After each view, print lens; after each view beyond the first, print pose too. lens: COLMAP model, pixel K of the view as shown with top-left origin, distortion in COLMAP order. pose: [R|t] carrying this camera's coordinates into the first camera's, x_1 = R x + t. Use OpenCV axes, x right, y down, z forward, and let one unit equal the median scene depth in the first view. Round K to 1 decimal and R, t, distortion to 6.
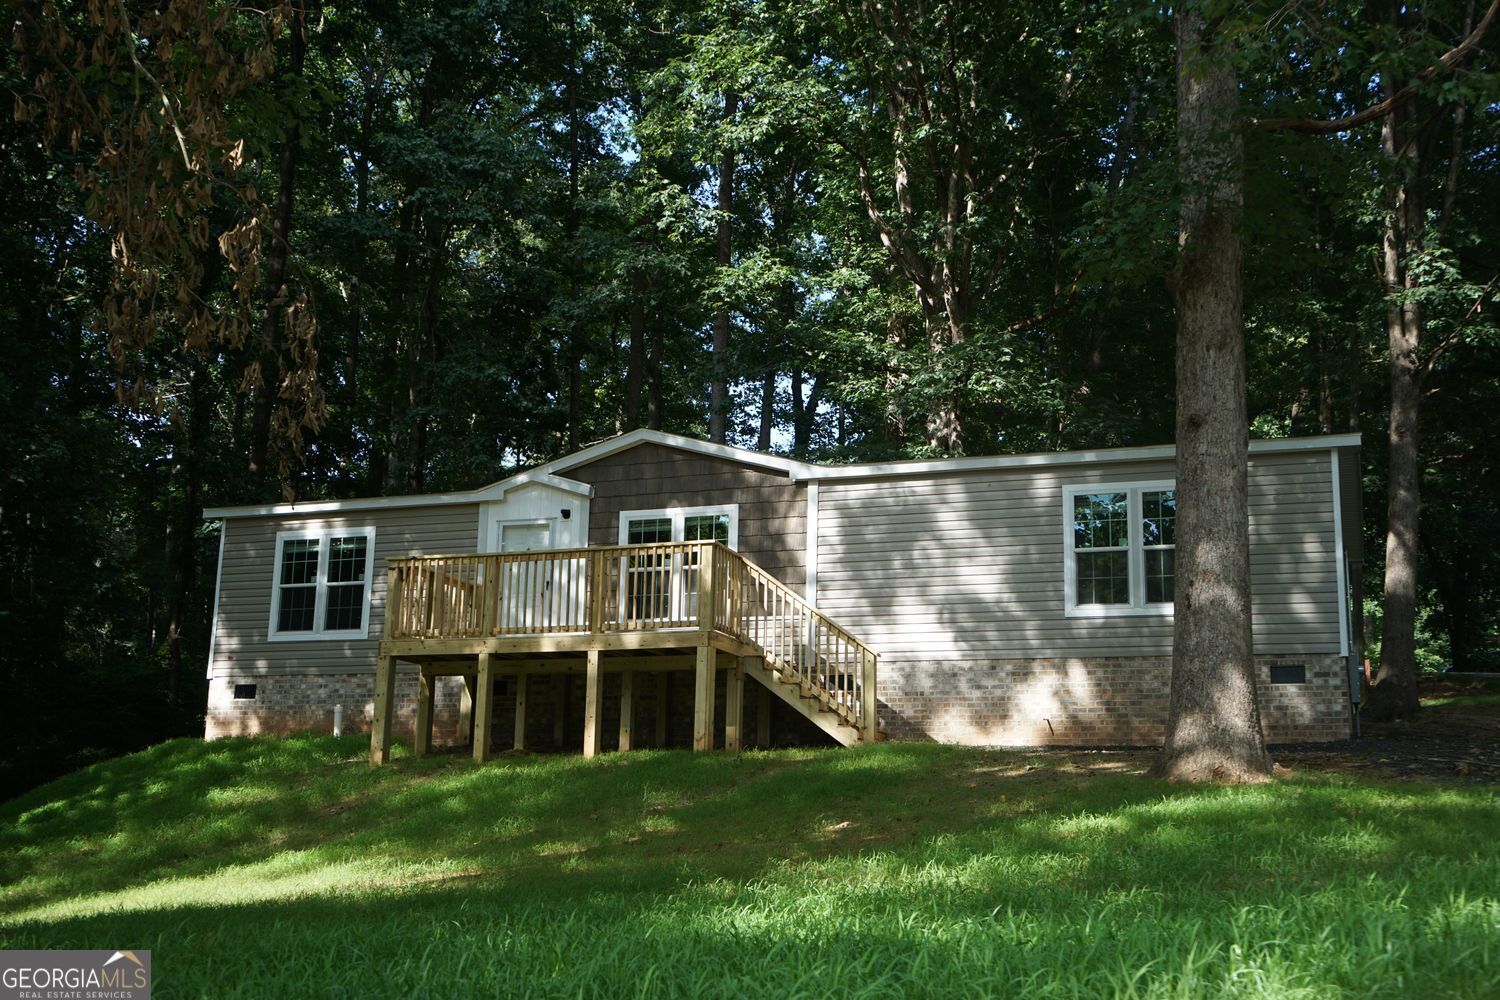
lens RADIAL K [[1647.4, 0, 750.0], [0, 1647.4, 500.0], [0, 0, 1]] dist [0.044837, 0.000316]
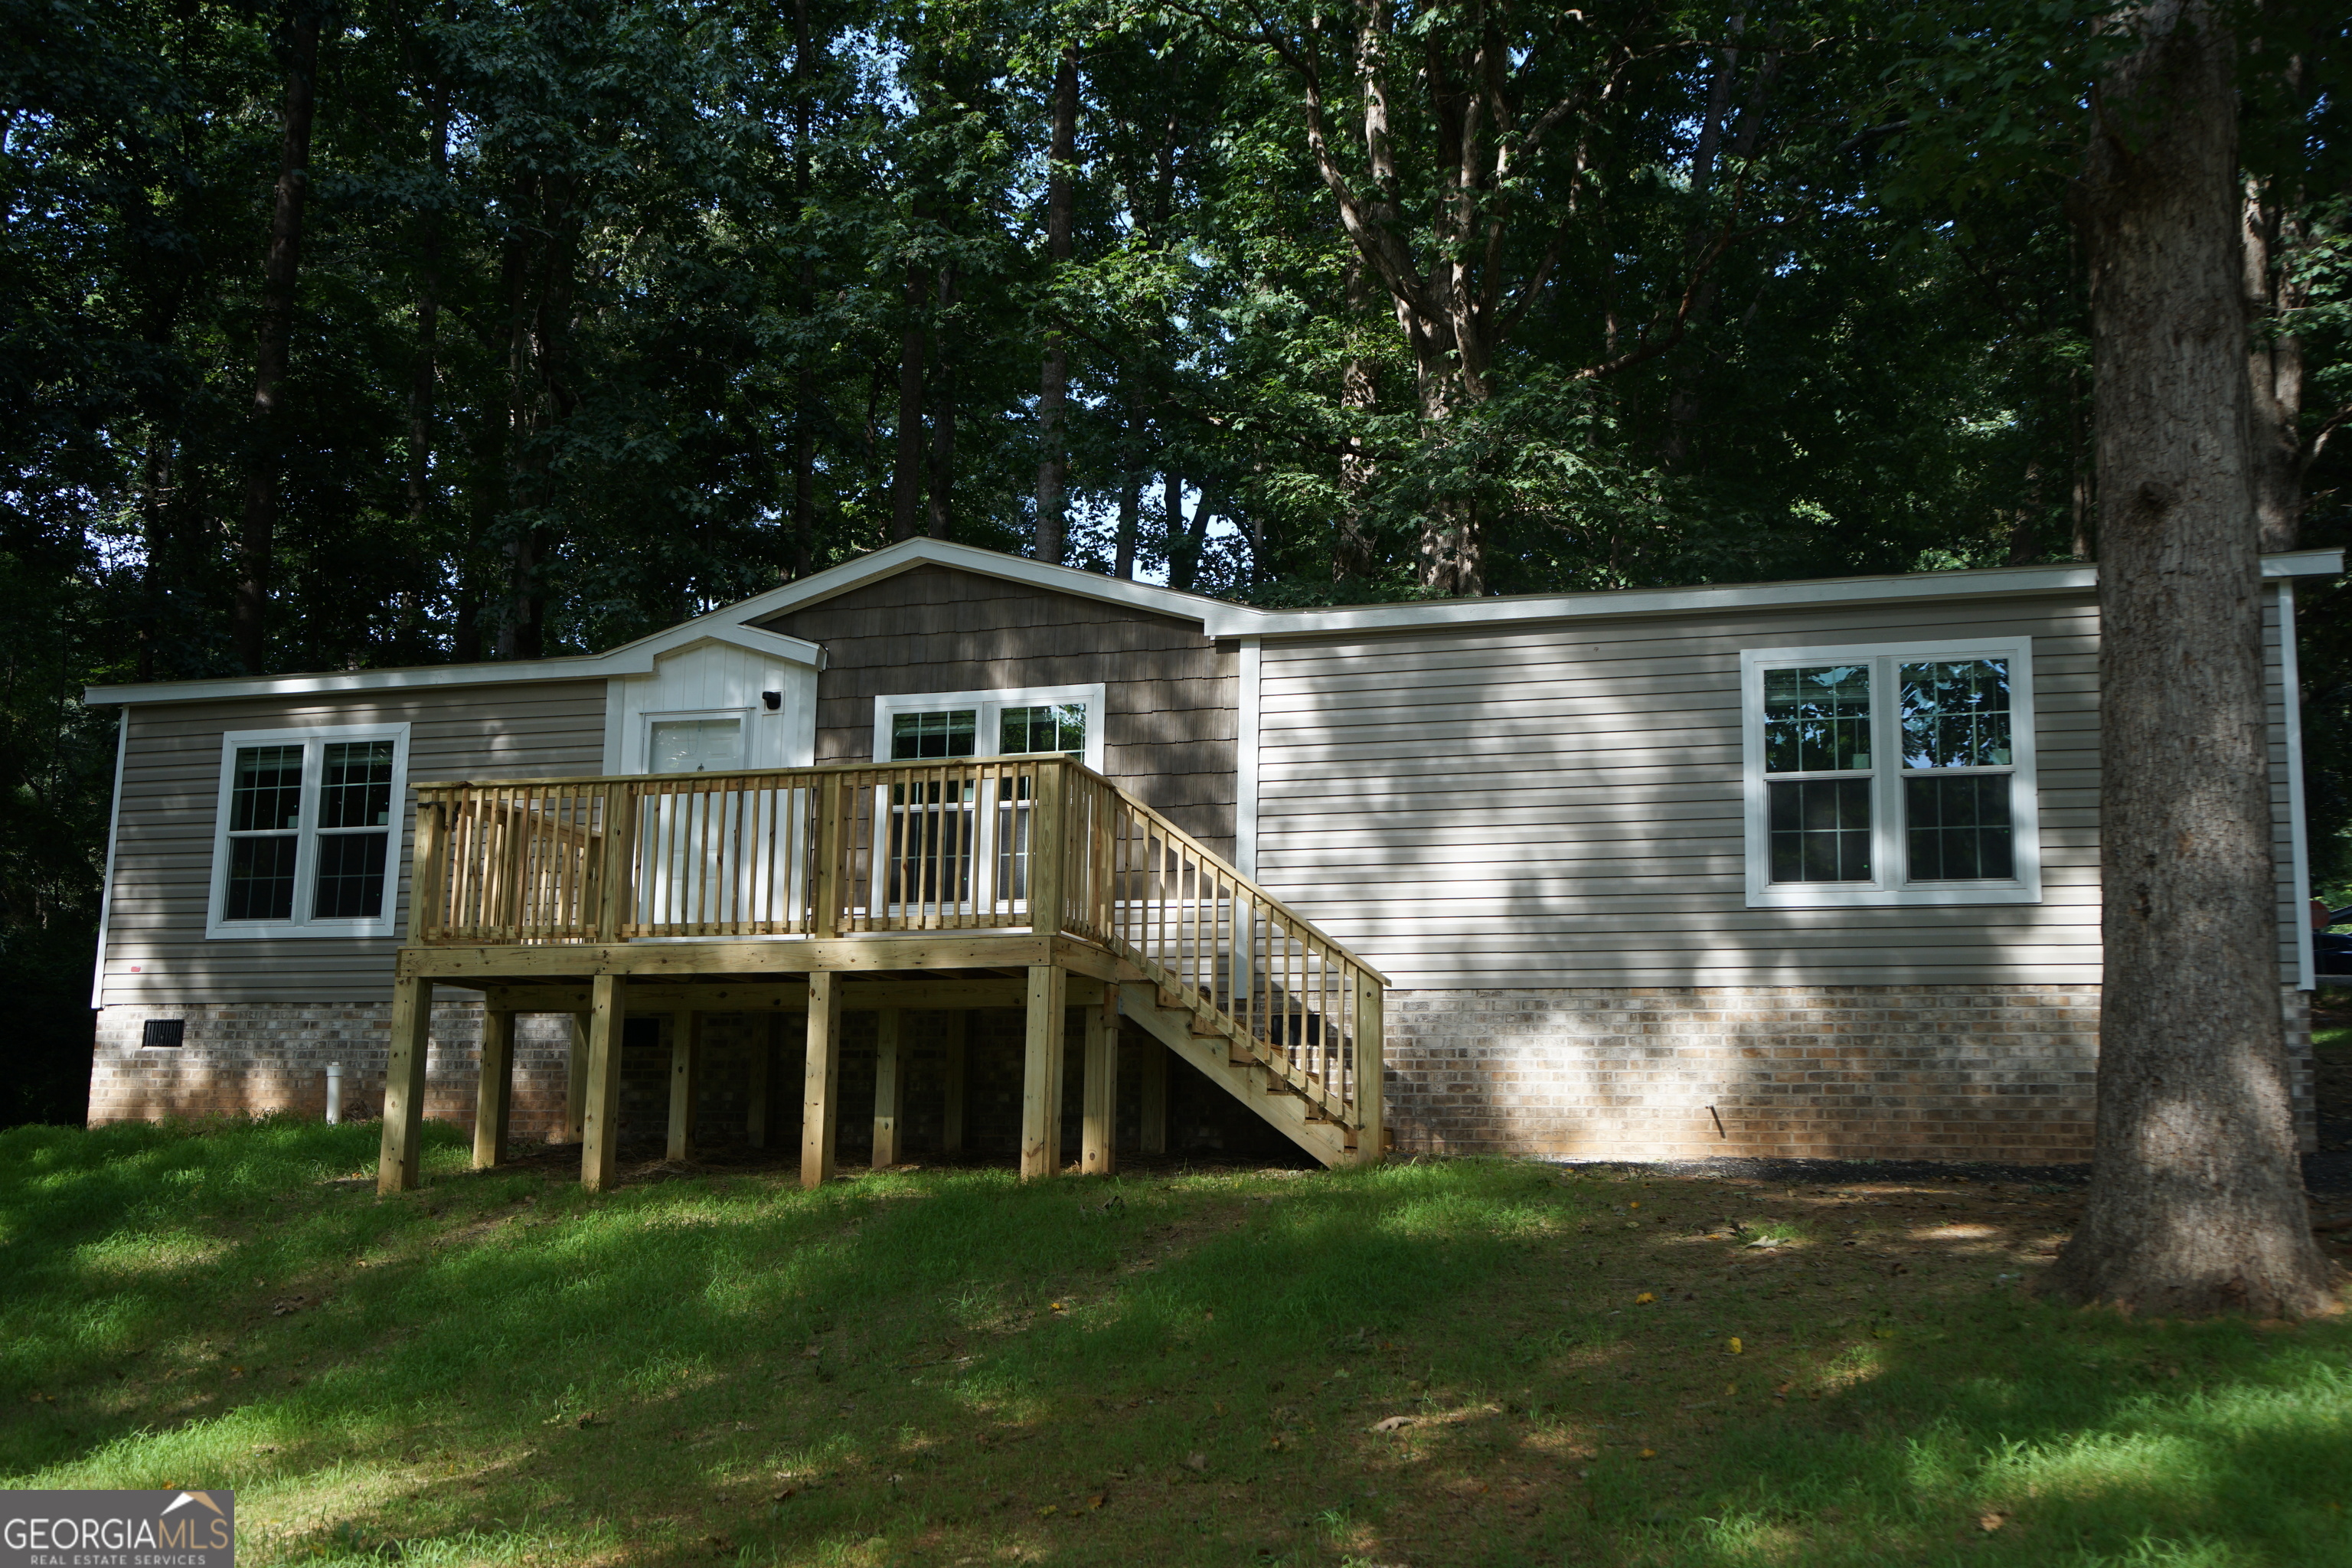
lens RADIAL K [[2420.8, 0, 1161.7], [0, 2420.8, 780.5], [0, 0, 1]] dist [0.020570, -0.018542]
pose [[0.999359, 0.004922, 0.035449, -0.016256], [-0.006295, 0.999230, 0.038724, 0.003498], [-0.035231, -0.038922, 0.998621, 0.240601]]
